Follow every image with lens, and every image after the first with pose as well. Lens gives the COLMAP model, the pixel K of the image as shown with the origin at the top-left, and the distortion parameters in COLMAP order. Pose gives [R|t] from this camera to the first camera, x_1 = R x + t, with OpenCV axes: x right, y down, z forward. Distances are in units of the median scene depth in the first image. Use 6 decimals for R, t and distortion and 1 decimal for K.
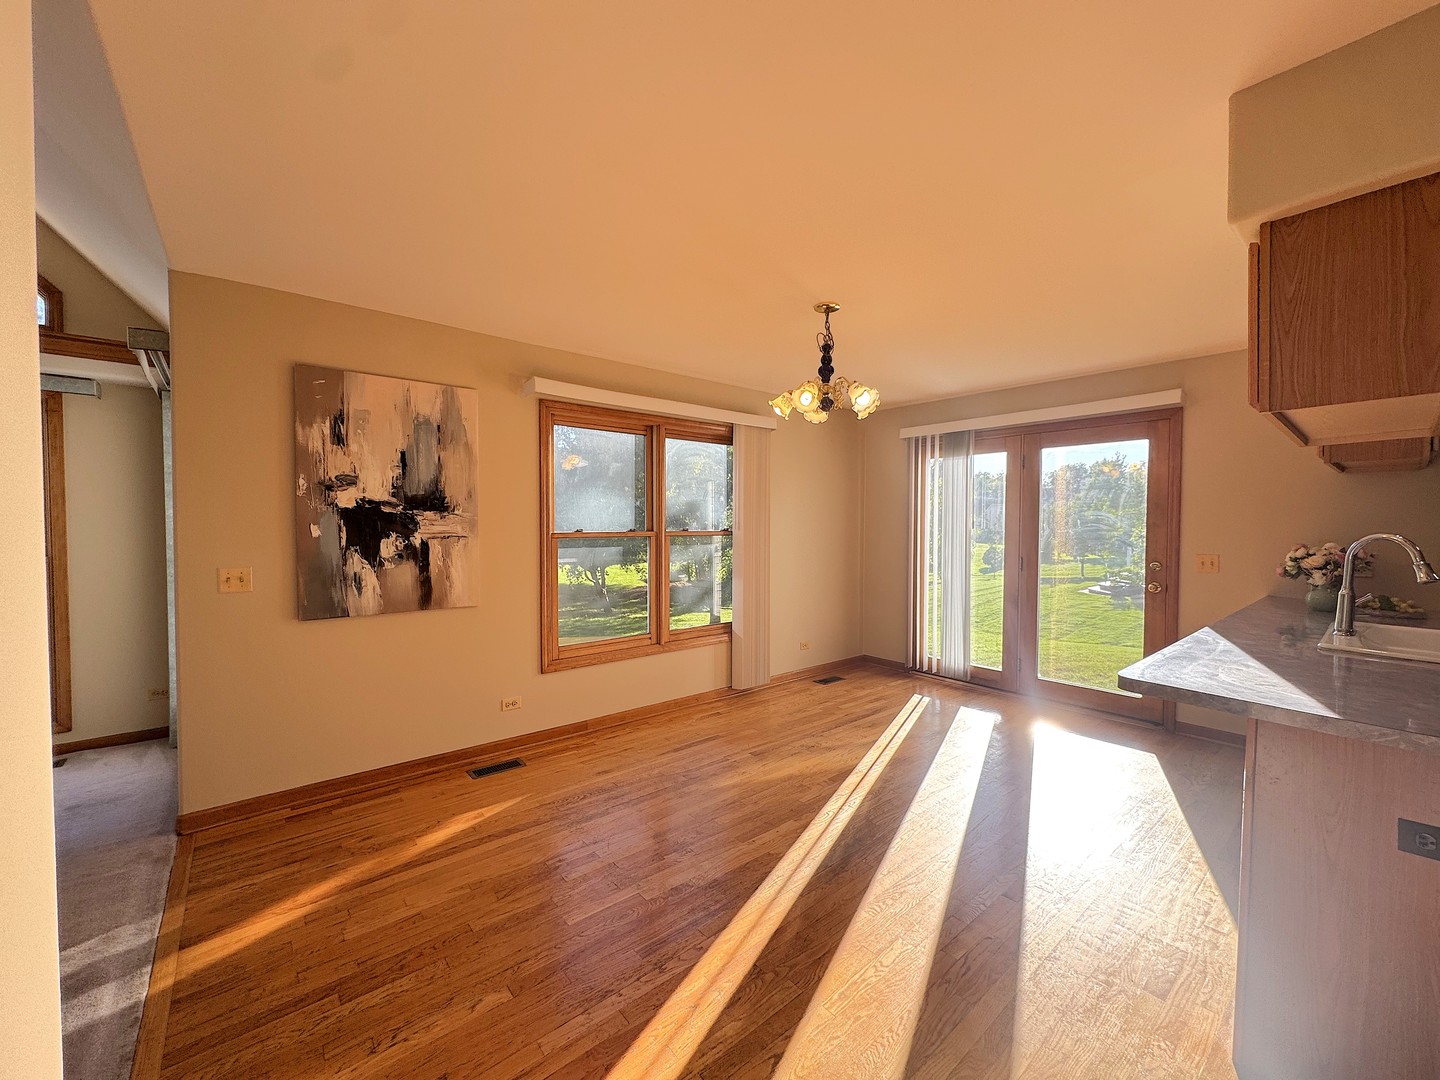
lens RADIAL K [[572.6, 0, 720.5], [0, 572.6, 537.0], [0, 0, 1]] dist [-0.003807, -0.000085]
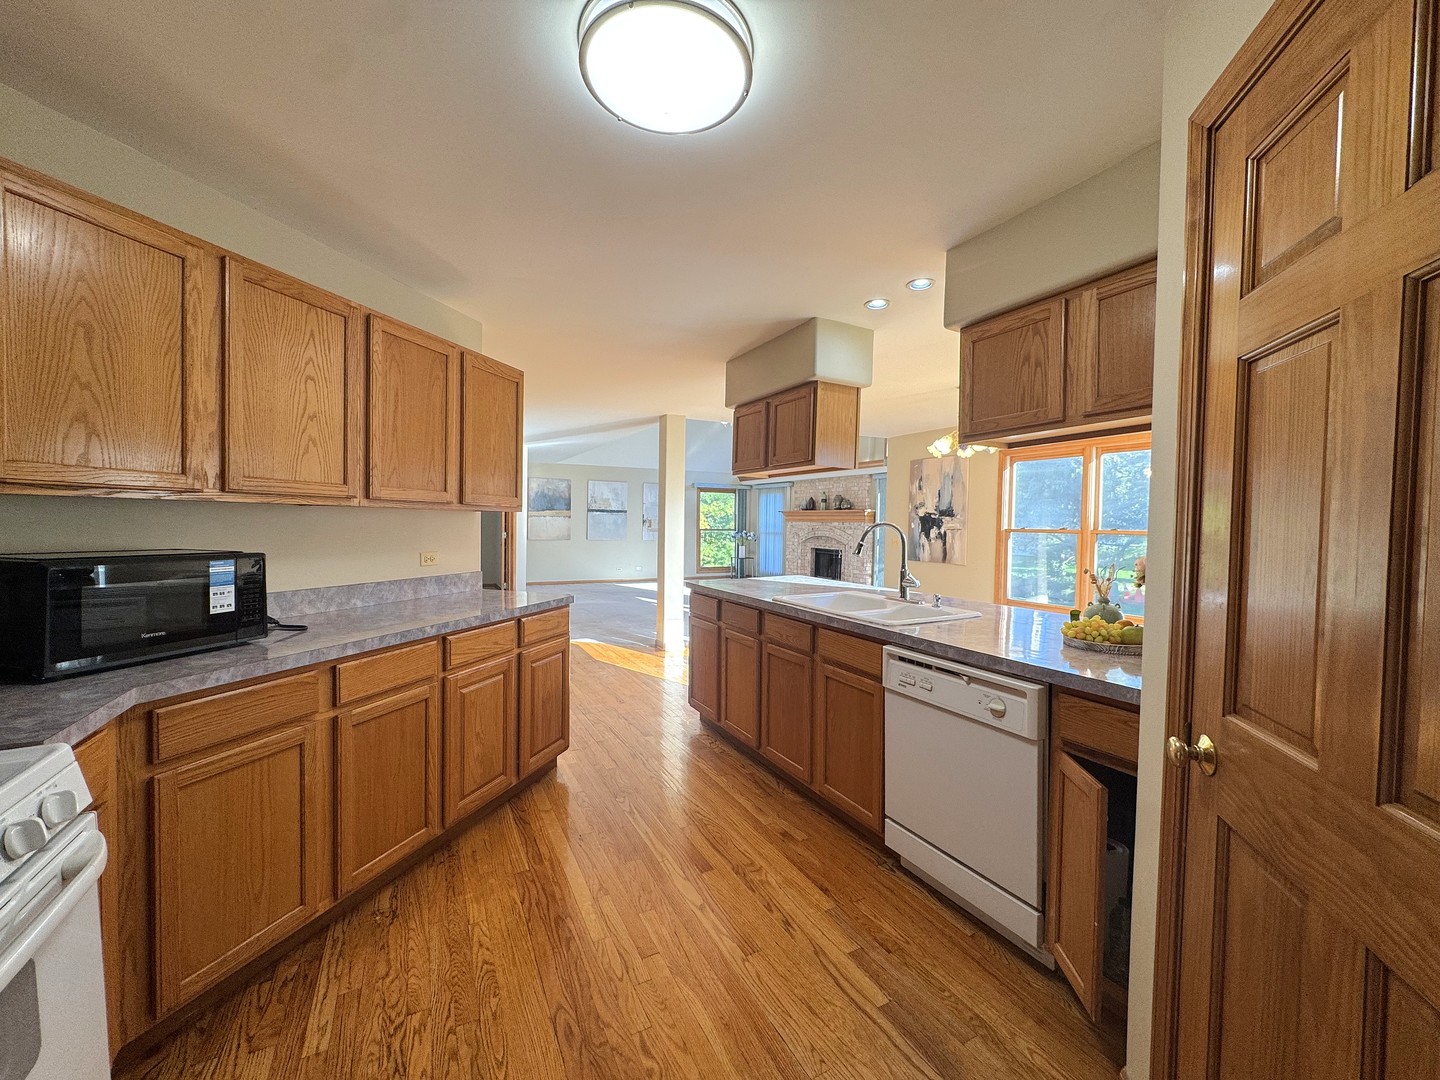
lens RADIAL K [[572.6, 0, 720.0], [0, 572.6, 537.2], [0, 0, 1]] dist [-0.003807, -0.000085]
pose [[-0.197229, 0.018466, -0.980183, 1.731712], [-0.042743, 0.998710, 0.027415, 0.007593], [0.979425, 0.047303, -0.196186, 0.592711]]
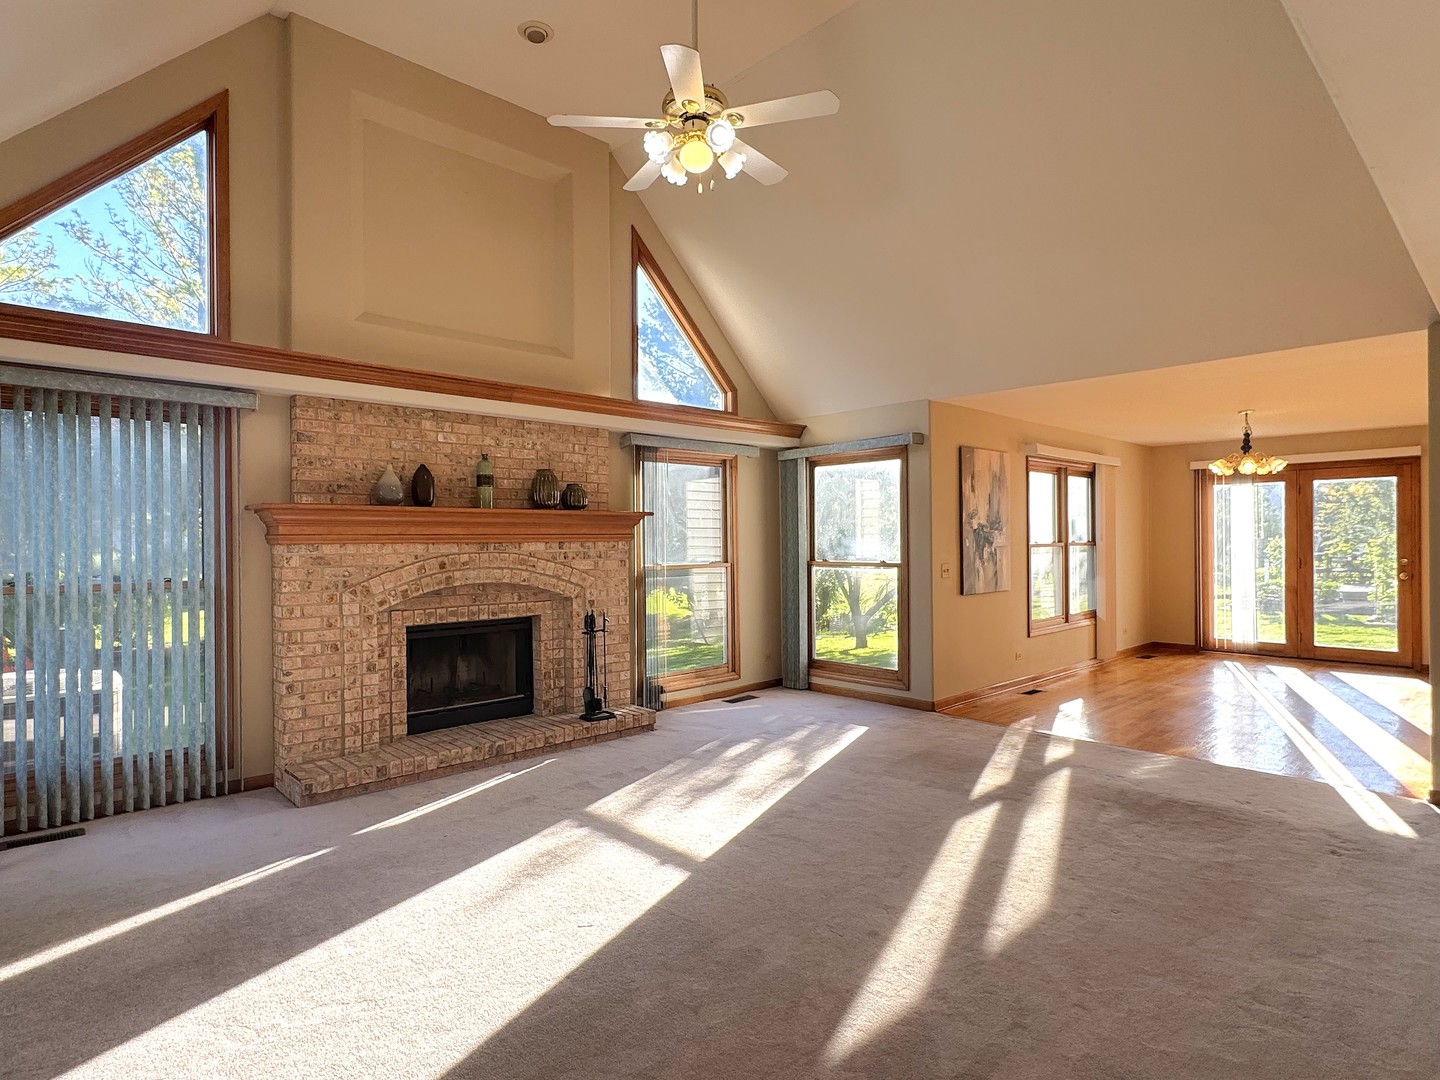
lens RADIAL K [[795.2, 0, 719.6], [0, 795.2, 541.3], [0, 0, 1]] dist [0.004303, 0.000668]
pose [[0.997495, -0.011687, 0.069765, -1.441822], [0.013257, 0.999668, -0.022076, 0.025028], [-0.069484, 0.022946, 0.997319, -1.181600]]
